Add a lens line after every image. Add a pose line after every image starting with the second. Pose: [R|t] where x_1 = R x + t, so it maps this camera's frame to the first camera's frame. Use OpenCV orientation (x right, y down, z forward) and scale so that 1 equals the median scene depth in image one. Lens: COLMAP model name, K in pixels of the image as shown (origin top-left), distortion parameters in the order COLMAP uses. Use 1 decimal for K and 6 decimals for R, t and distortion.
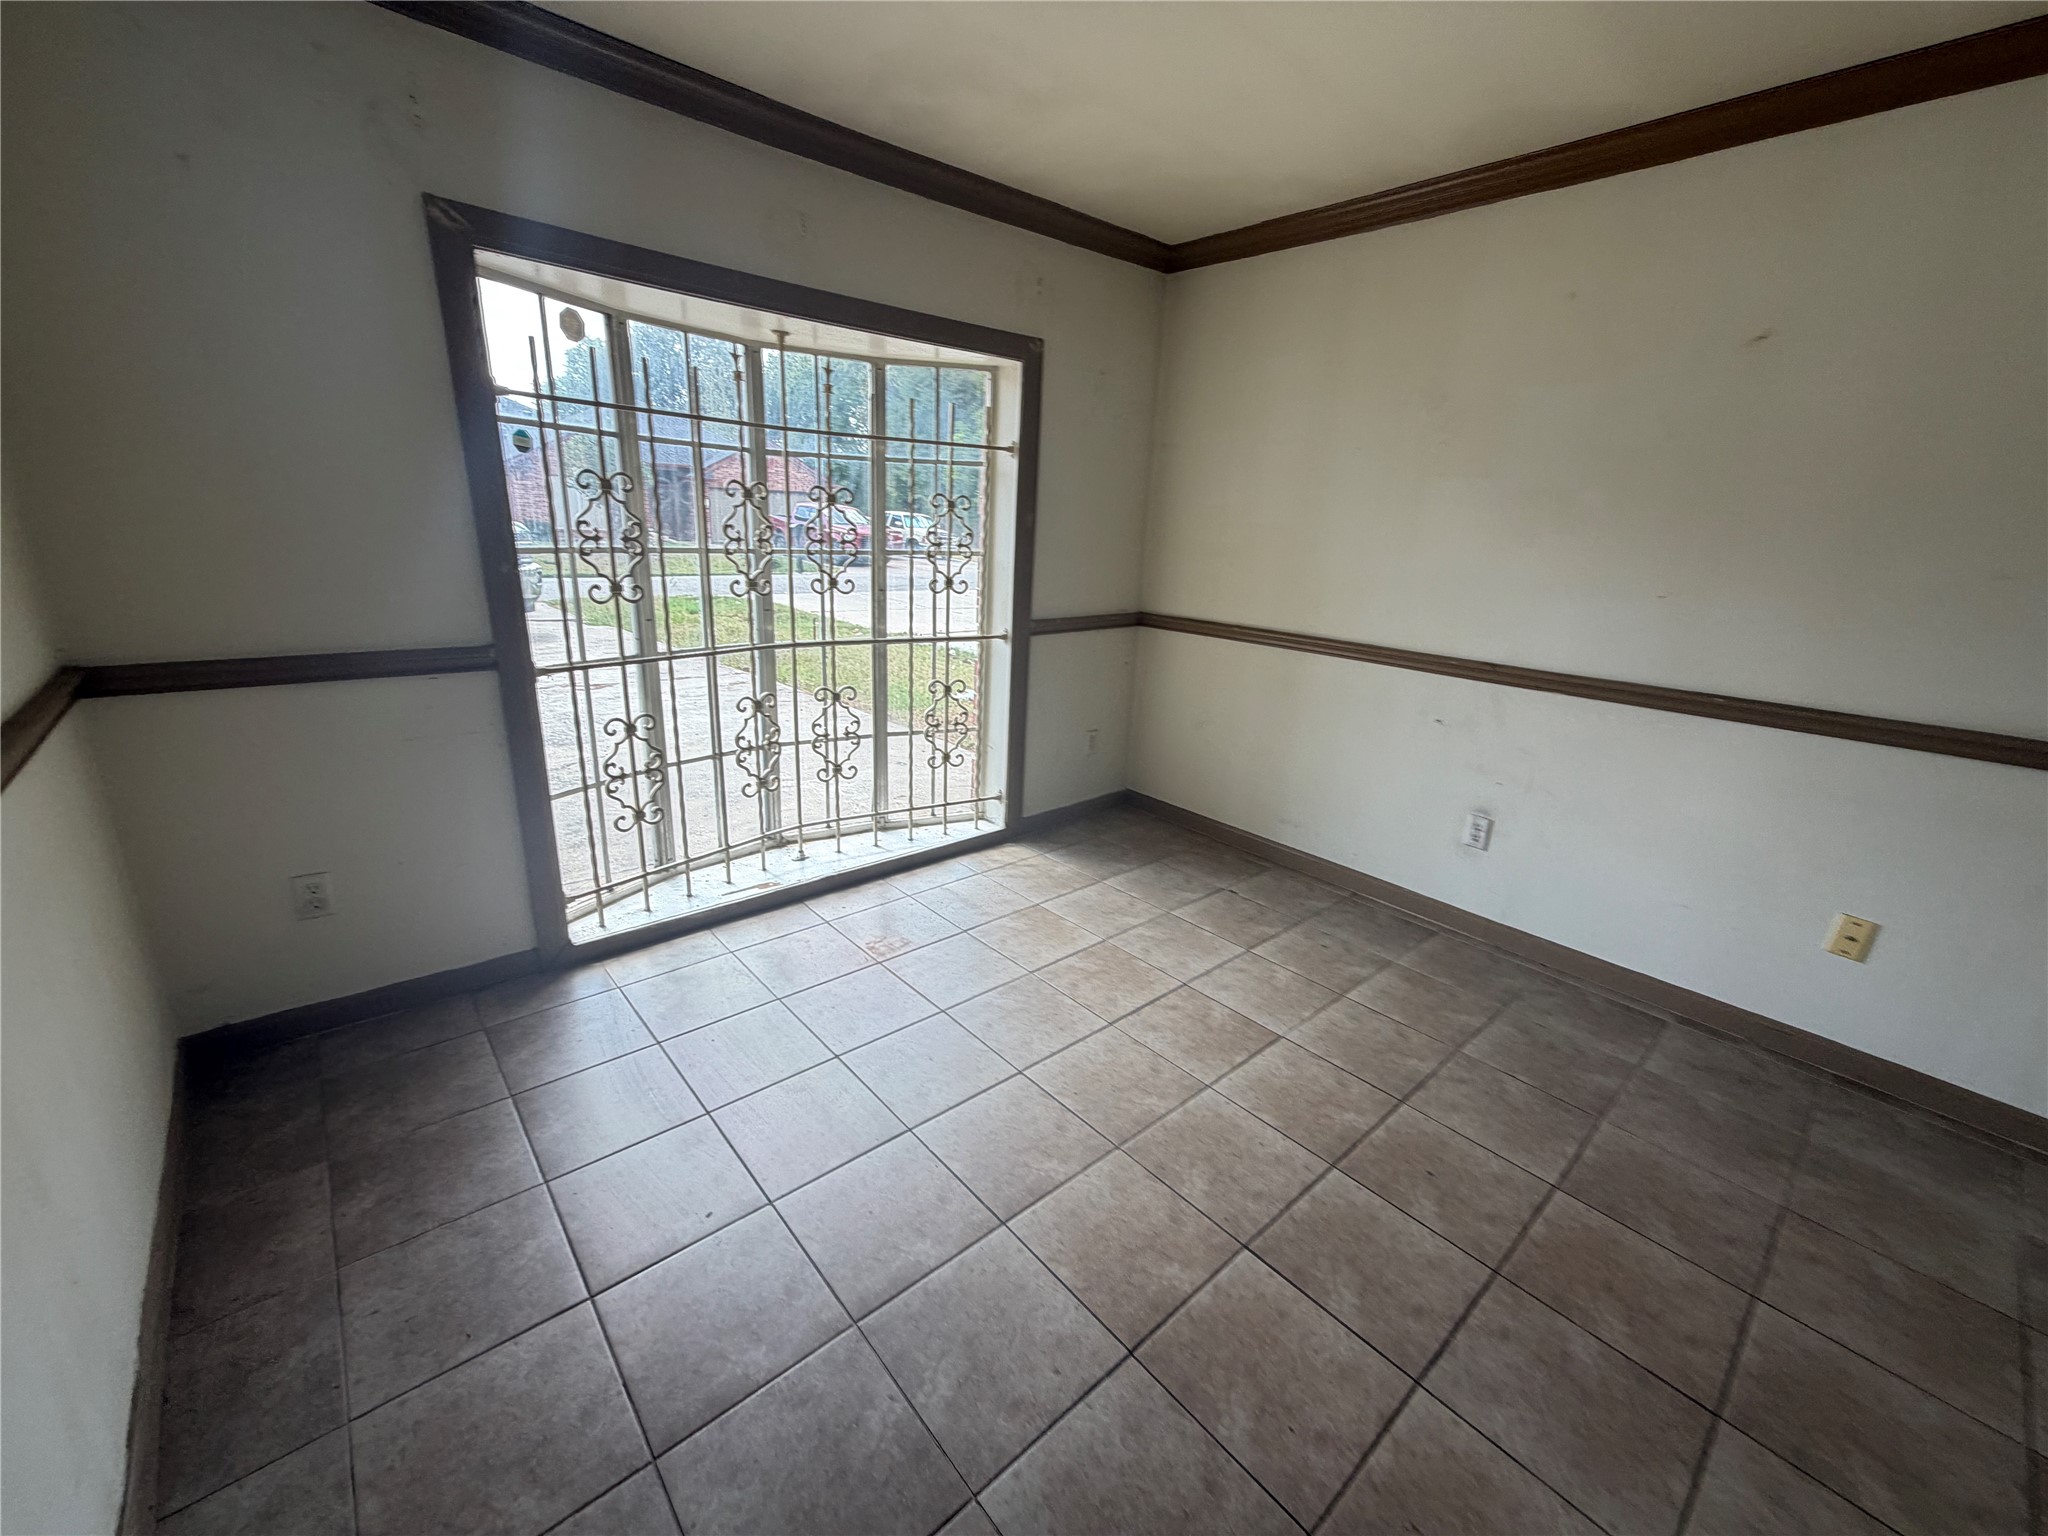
lens RADIAL K [[807.3, 0, 1018.8], [0, 807.3, 773.7], [0, 0, 1]] dist [-0.002560, 0.000057]
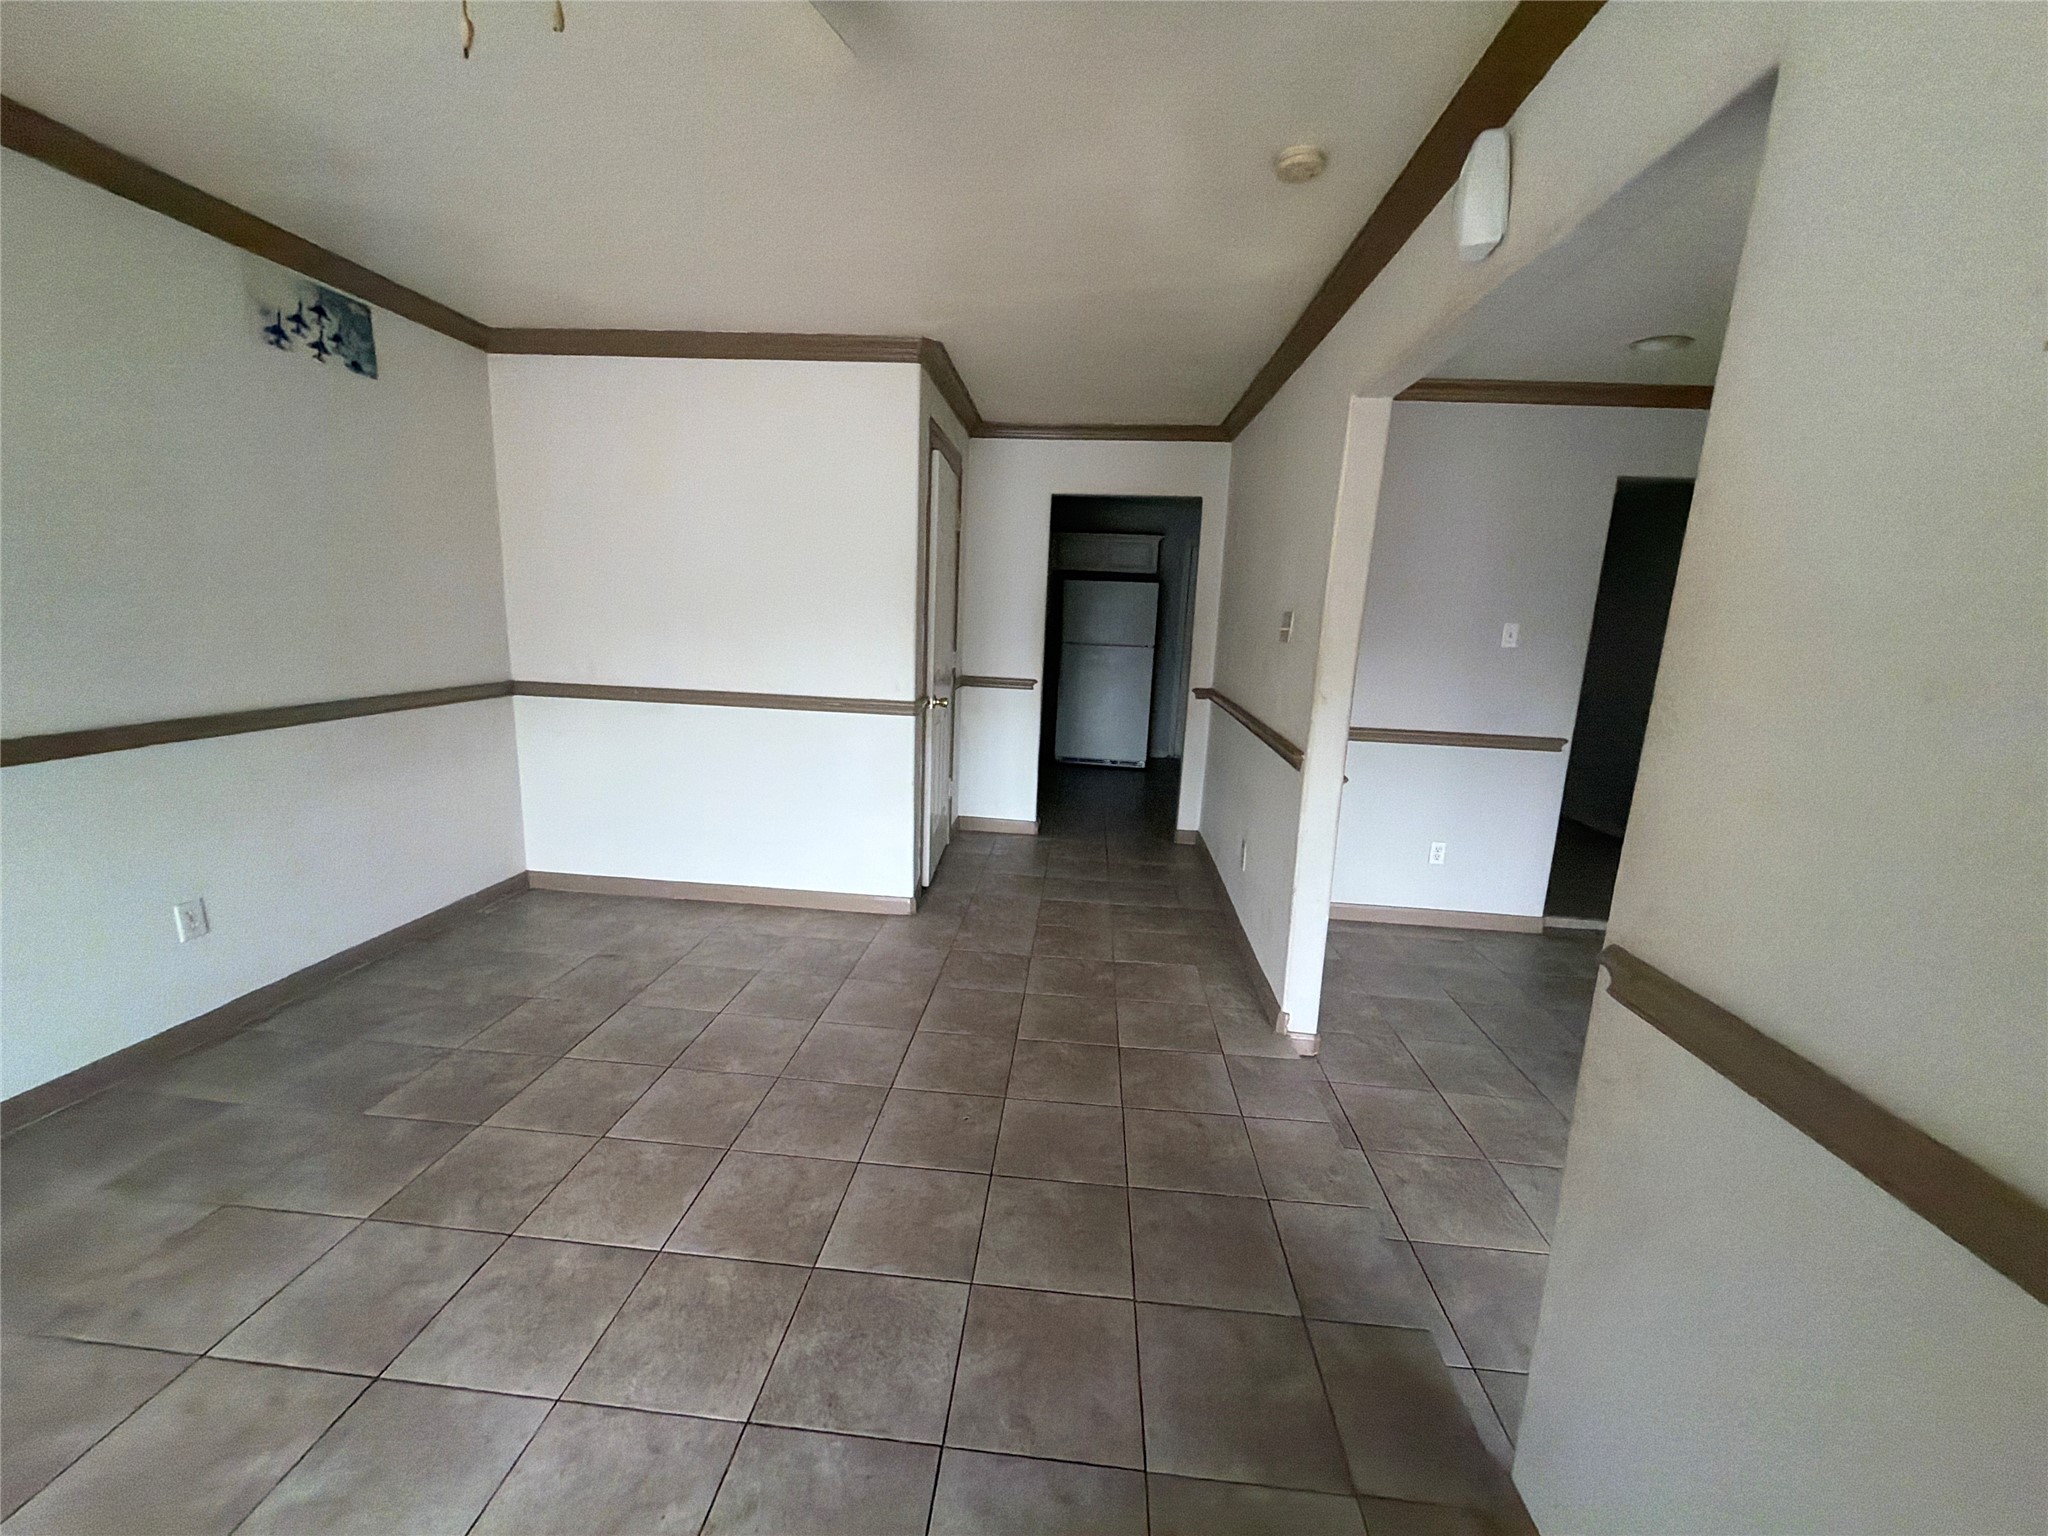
lens RADIAL K [[807.3, 0, 1014.8], [0, 807.3, 769.7], [0, 0, 1]] dist [-0.002560, 0.000057]
pose [[-0.697632, -0.204530, 0.686642, -0.188144], [0.143204, 0.899240, 0.413353, -0.160623], [-0.701998, 0.386698, -0.598049, 0.444121]]
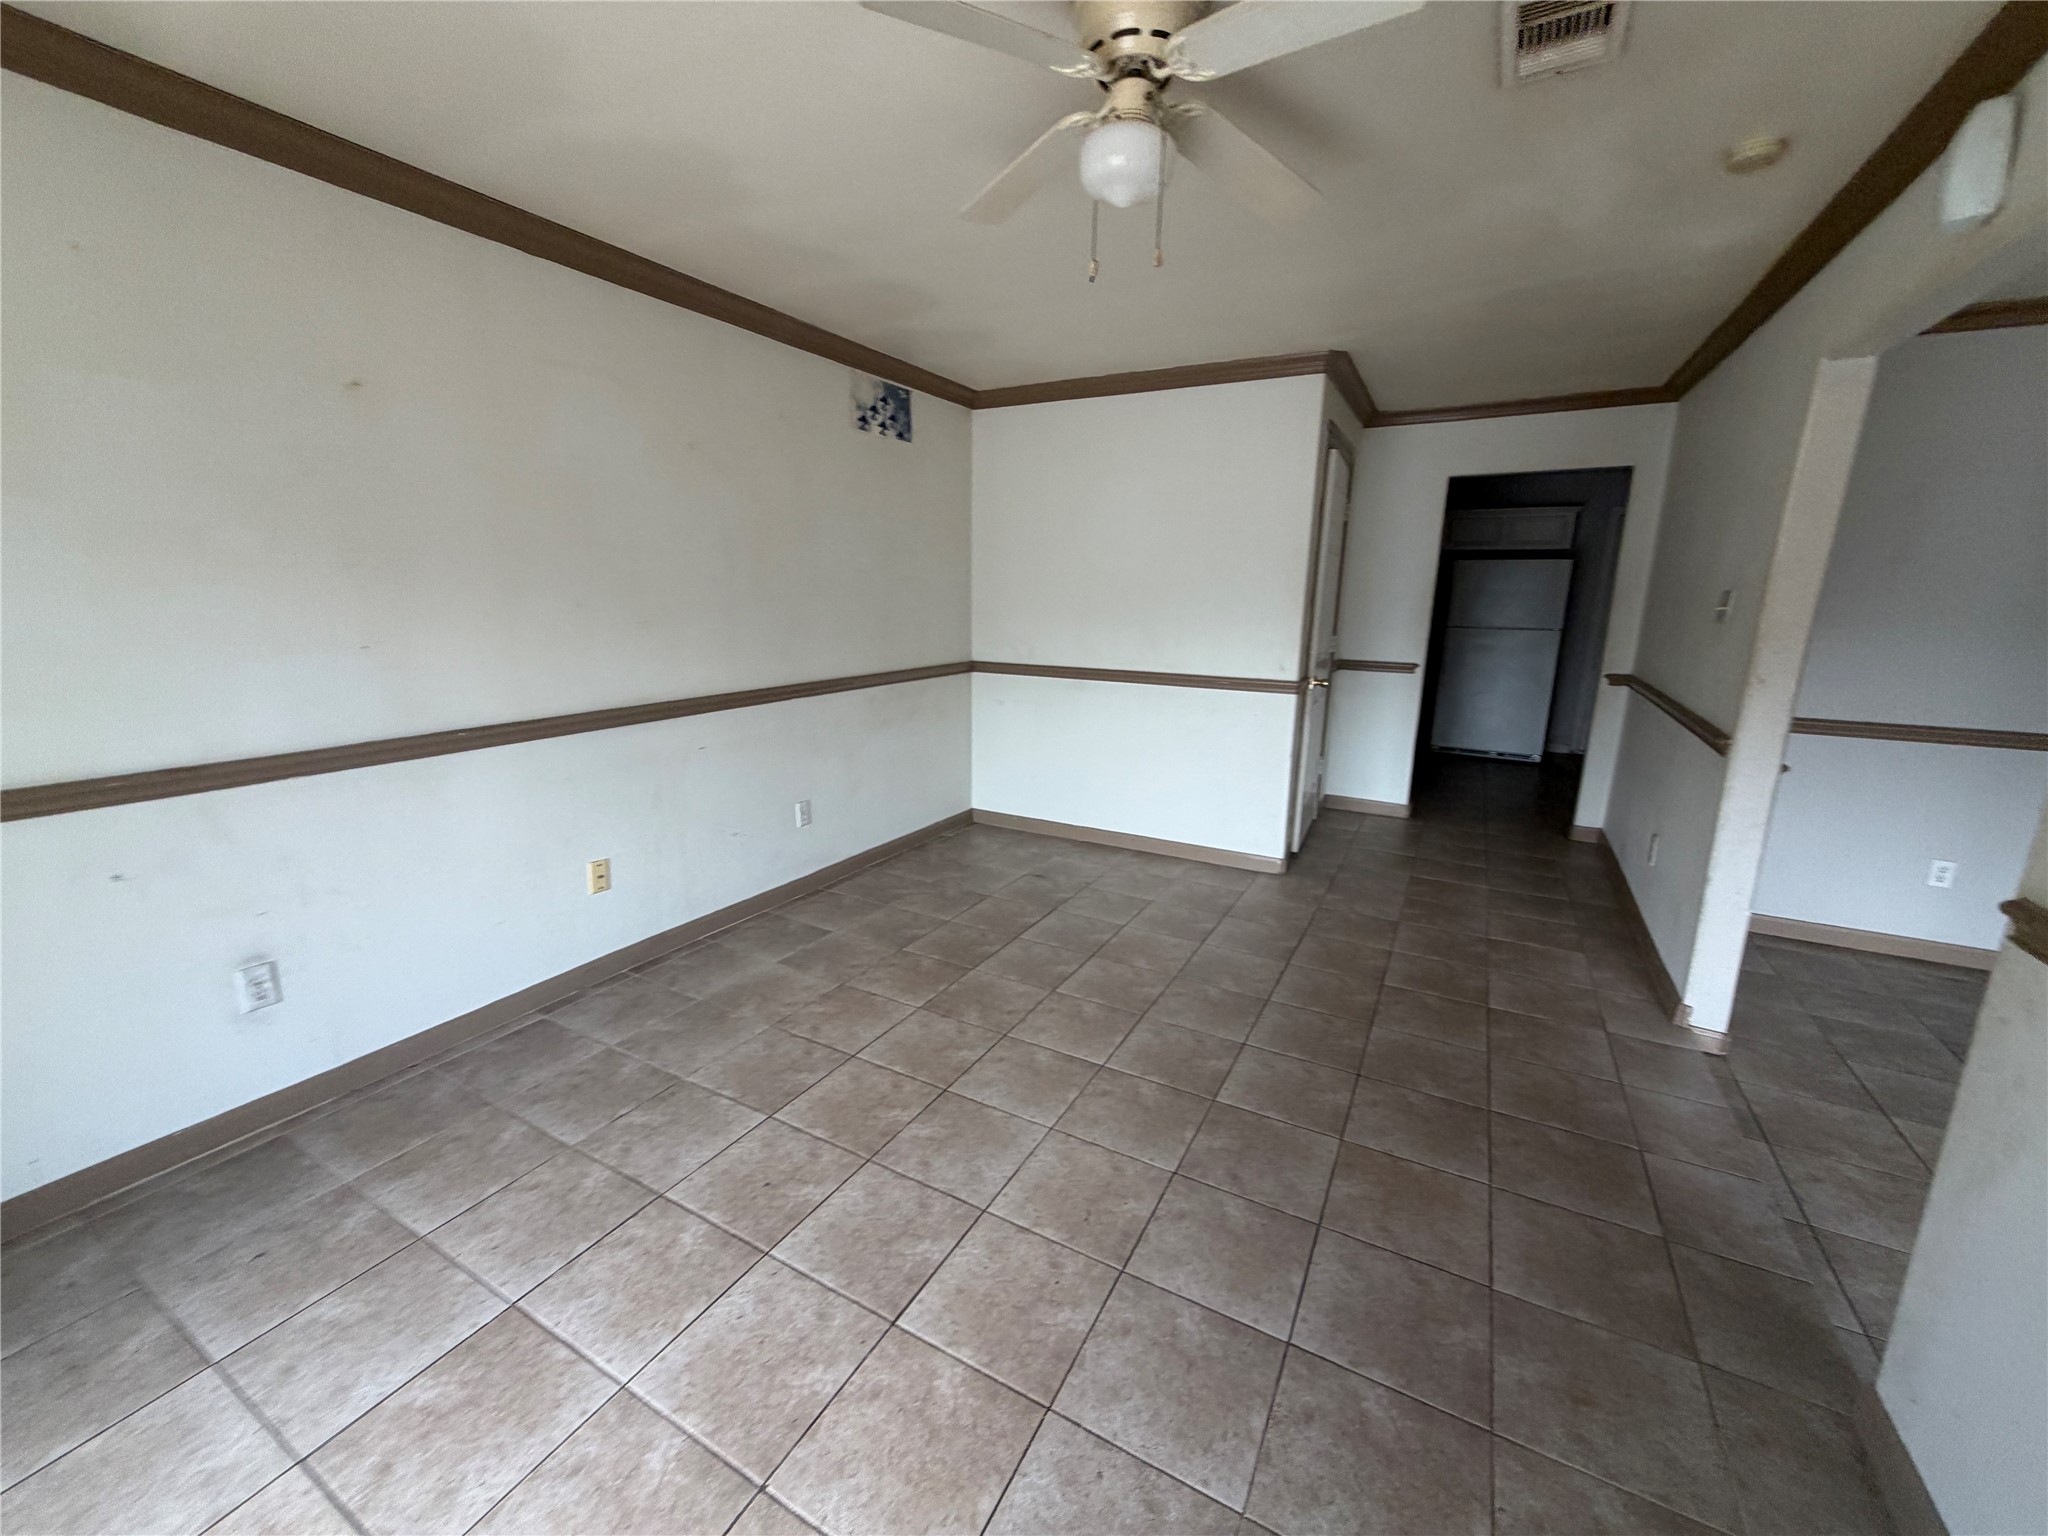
lens RADIAL K [[807.3, 0, 1017.4], [0, 807.3, 774.0], [0, 0, 1]] dist [-0.002560, 0.000057]
pose [[-0.346835, -0.252444, 0.903315, -0.361218], [0.250803, 0.903065, 0.348672, -0.238389], [-0.903772, 0.347486, -0.249901, 0.646212]]
